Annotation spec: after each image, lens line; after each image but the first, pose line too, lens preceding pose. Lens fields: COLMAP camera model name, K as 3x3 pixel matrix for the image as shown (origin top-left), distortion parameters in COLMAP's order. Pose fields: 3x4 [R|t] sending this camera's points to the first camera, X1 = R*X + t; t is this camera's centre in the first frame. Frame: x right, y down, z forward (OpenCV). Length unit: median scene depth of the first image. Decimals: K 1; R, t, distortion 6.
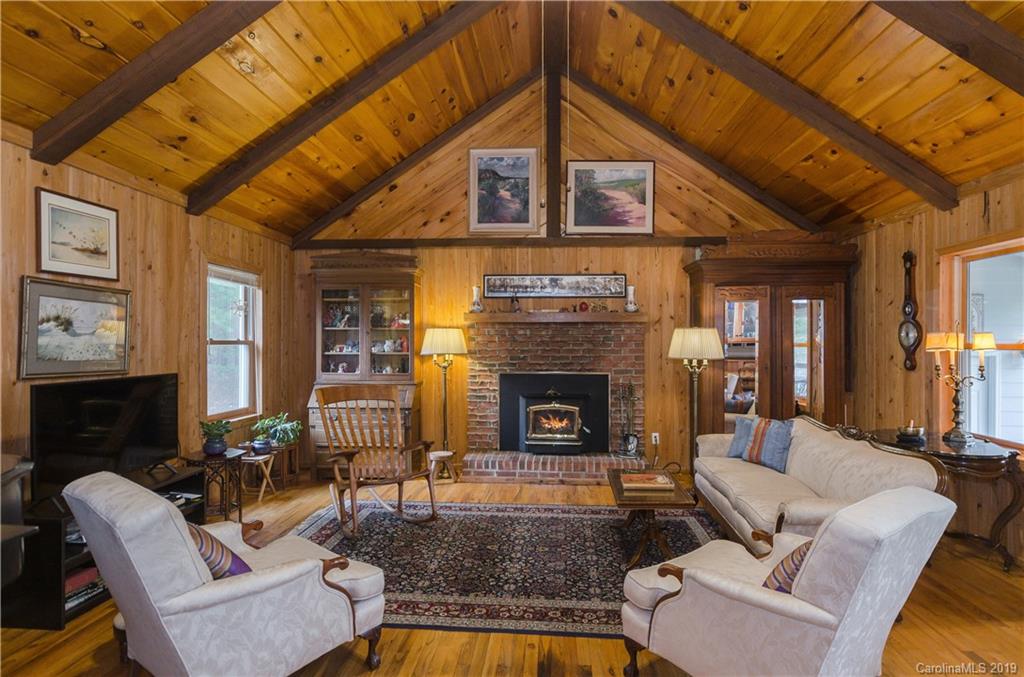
lens RADIAL K [[510.7, 0, 526.4], [0, 510.7, 334.1], [0, 0, 1]] dist [-0.001247, -0.000081]
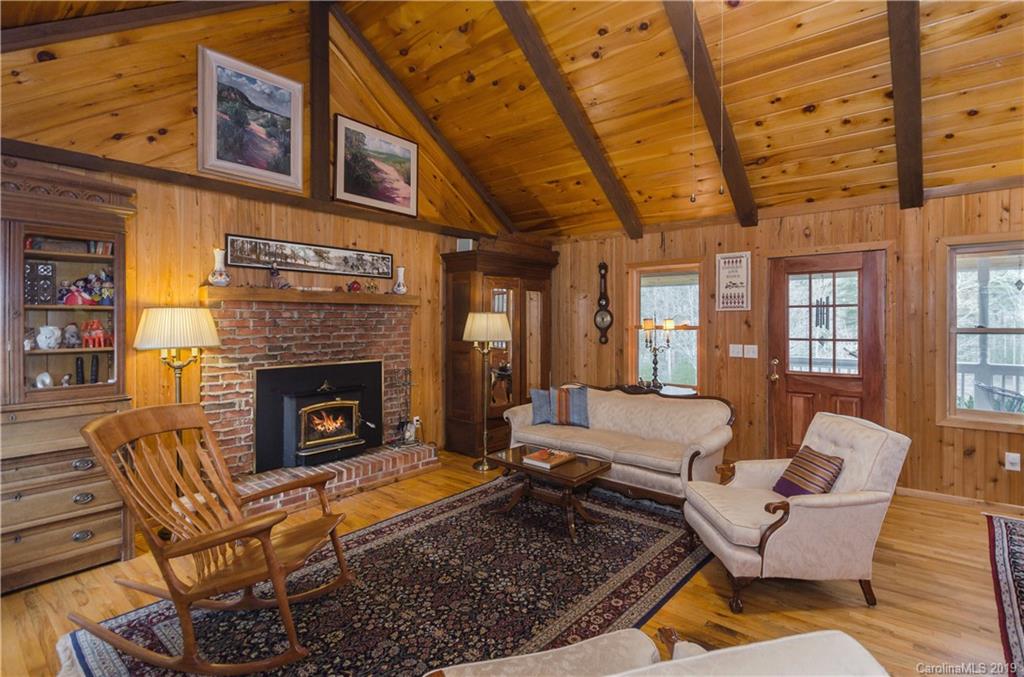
lens RADIAL K [[483.6, 0, 514.6], [0, 483.6, 315.4], [0, 0, 1]] dist [0.003486, 0.000577]
pose [[0.605175, 0.006719, 0.796064, -0.386828], [-0.009830, 0.999951, -0.000967, -0.005087], [-0.796031, -0.007240, 0.605212, 0.276172]]
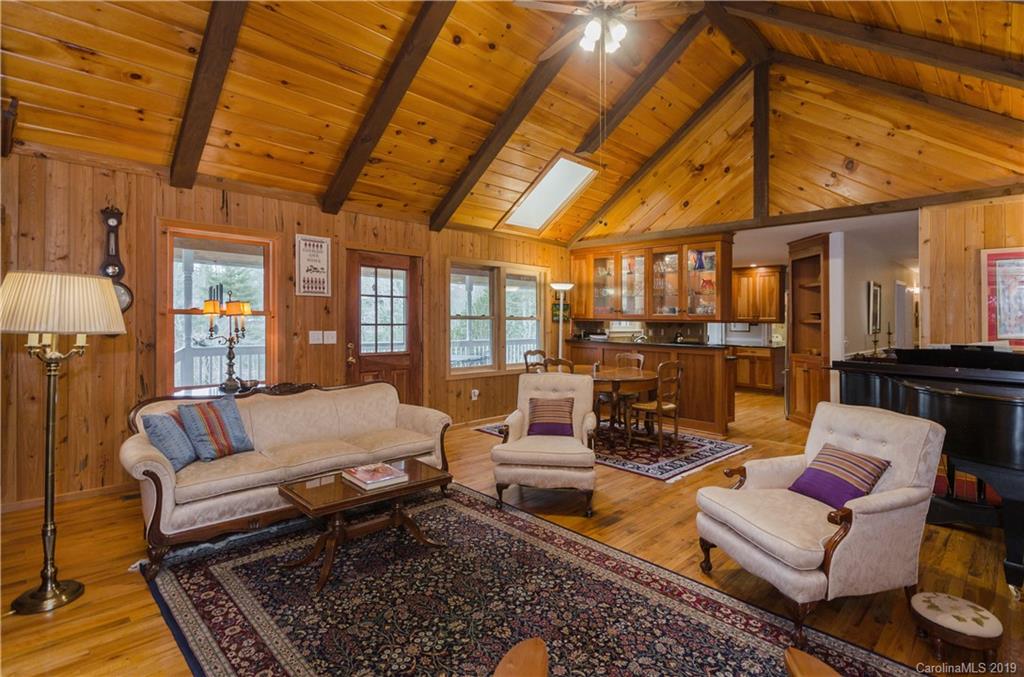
lens RADIAL K [[505.4, 0, 536.4], [0, 505.4, 289.7], [0, 0, 1]] dist [0.002463, 0.000203]
pose [[-0.755242, 0.026488, 0.654910, -0.322979], [-0.027496, 0.997023, -0.072033, 0.024431], [-0.654869, -0.072410, -0.752266, 0.918480]]
